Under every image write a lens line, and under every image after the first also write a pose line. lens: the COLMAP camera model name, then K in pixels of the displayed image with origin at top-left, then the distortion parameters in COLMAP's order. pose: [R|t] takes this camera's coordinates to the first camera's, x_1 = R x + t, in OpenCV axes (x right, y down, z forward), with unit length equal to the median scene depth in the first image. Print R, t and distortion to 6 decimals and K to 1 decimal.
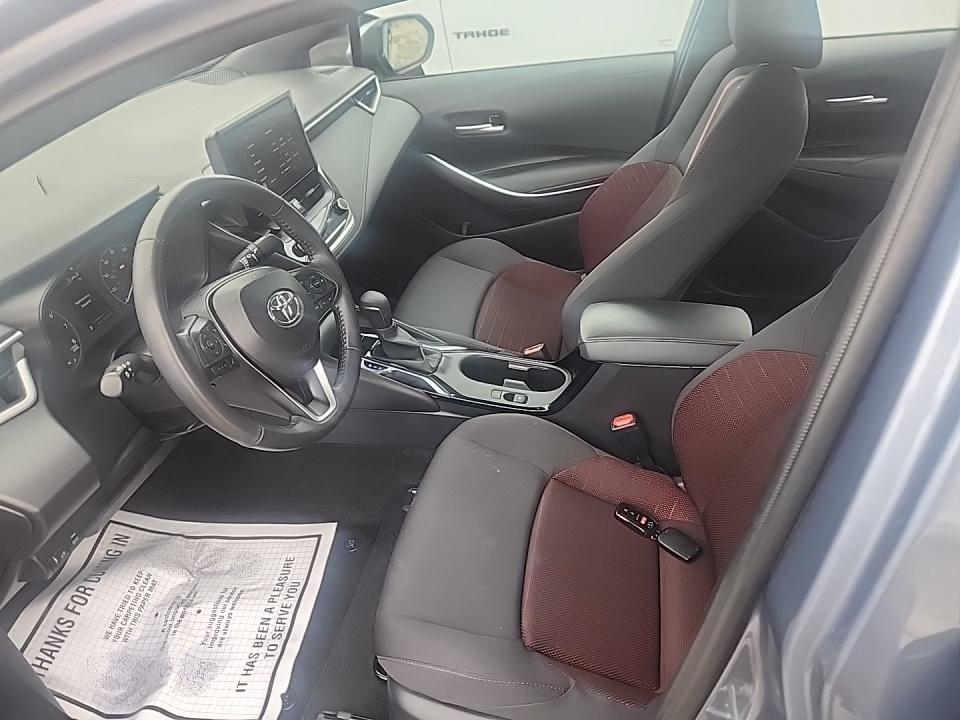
lens RADIAL K [[647.3, 0, 485.4], [0, 647.3, 363.1], [0, 0, 1]] dist [0.057093, -0.043595]
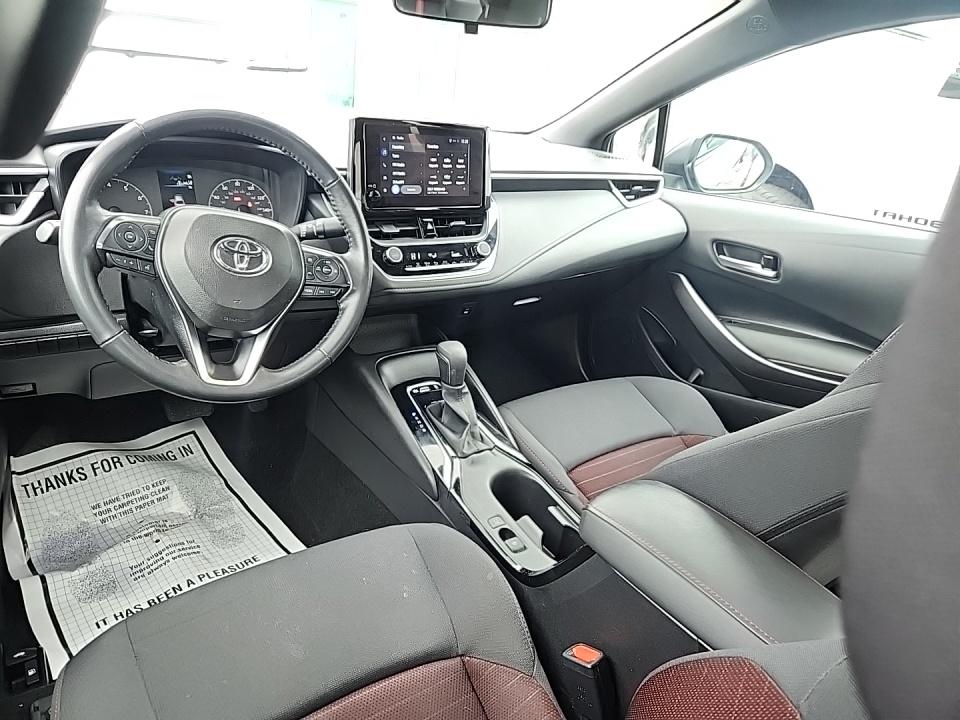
lens RADIAL K [[647.3, 0, 480.5], [0, 647.3, 356.3], [0, 0, 1]] dist [0.057093, -0.043595]
pose [[0.710104, 0.408777, -0.573283, 0.370586], [-0.530173, 0.846211, -0.053318, -0.067259], [0.463324, 0.341801, 0.817621, 0.313807]]
